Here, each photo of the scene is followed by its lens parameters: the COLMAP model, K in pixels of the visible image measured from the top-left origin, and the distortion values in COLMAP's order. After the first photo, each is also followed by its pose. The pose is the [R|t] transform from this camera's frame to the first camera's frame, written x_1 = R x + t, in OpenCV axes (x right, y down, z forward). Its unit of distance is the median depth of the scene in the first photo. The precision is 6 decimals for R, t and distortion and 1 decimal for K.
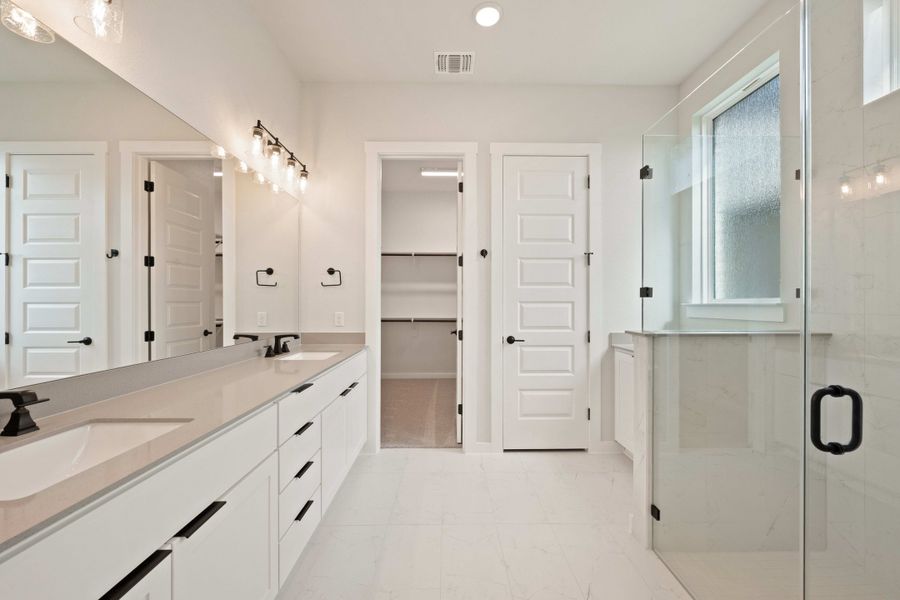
lens RADIAL K [[366.5, 0, 441.3], [0, 366.5, 304.2], [0, 0, 1]] dist [-0.003304, 0.000597]
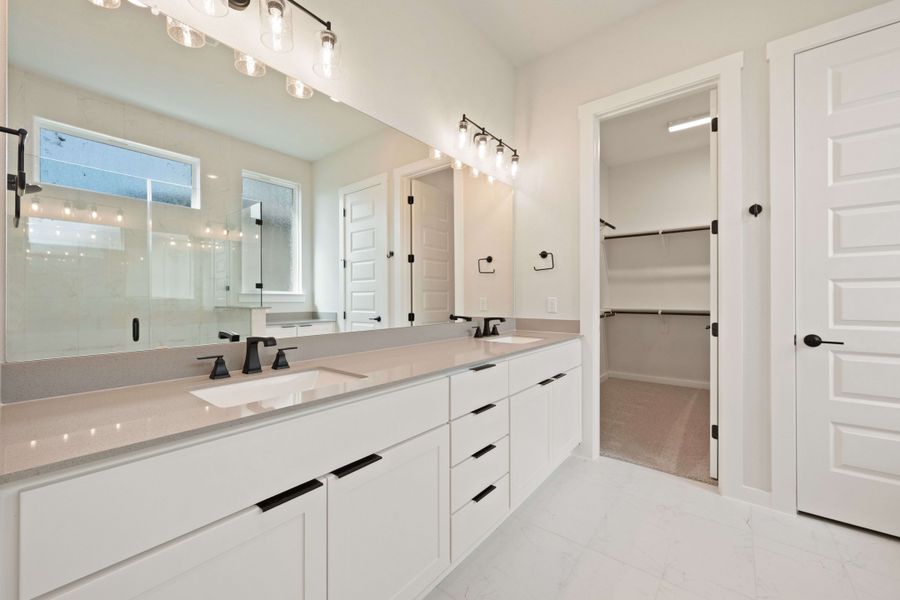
lens RADIAL K [[351.9, 0, 453.3], [0, 351.9, 301.1], [0, 0, 1]] dist [0.000058, -0.000263]
pose [[0.771839, 0.001856, -0.635815, 0.101448], [-0.004827, 0.999984, -0.002941, 0.035389], [0.635799, 0.005339, 0.771836, 0.143356]]
